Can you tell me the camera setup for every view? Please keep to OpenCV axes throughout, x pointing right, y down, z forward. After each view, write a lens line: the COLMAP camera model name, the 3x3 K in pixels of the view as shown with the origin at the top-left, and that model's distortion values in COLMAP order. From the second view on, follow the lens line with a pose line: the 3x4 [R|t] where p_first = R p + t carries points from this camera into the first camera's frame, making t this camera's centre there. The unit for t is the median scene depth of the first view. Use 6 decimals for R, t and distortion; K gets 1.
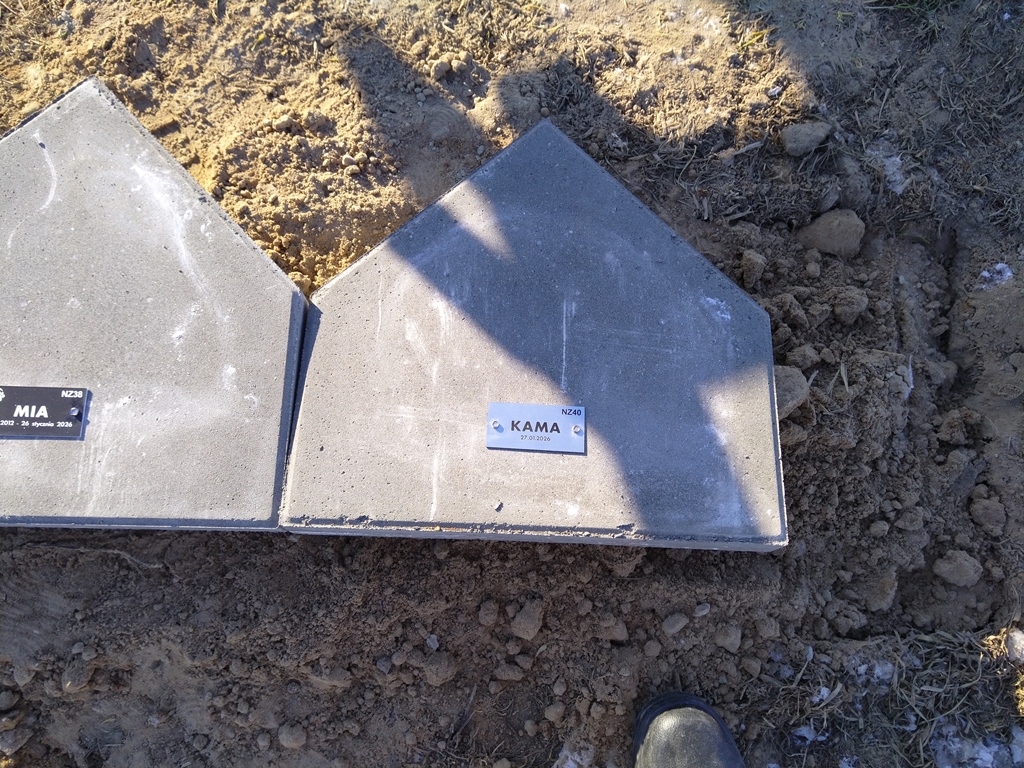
lens RADIAL K [[757.0, 0, 519.1], [0, 757.0, 377.3], [0, 0, 1]] dist [0.077250, -0.021762]
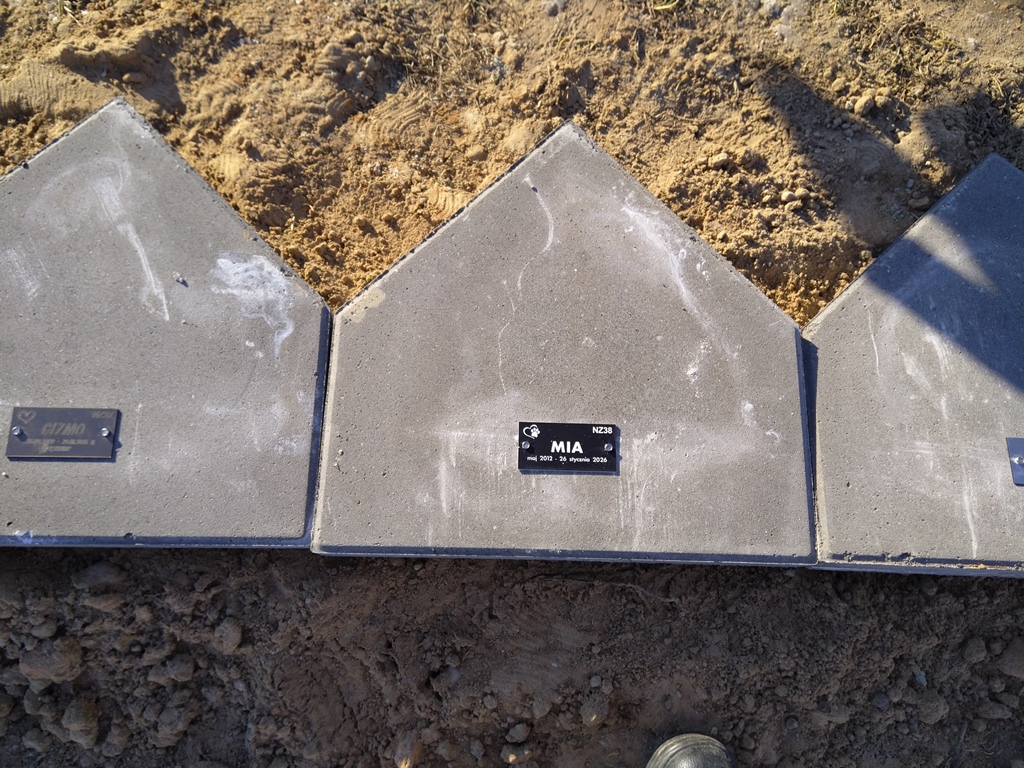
lens RADIAL K [[757.0, 0, 516.2], [0, 757.0, 378.8], [0, 0, 1]] dist [0.077250, -0.021762]
pose [[0.999643, -0.006091, 0.026025, -0.668834], [0.006617, 0.999774, -0.020199, -0.025797], [-0.025897, 0.020364, 0.999457, -0.002727]]
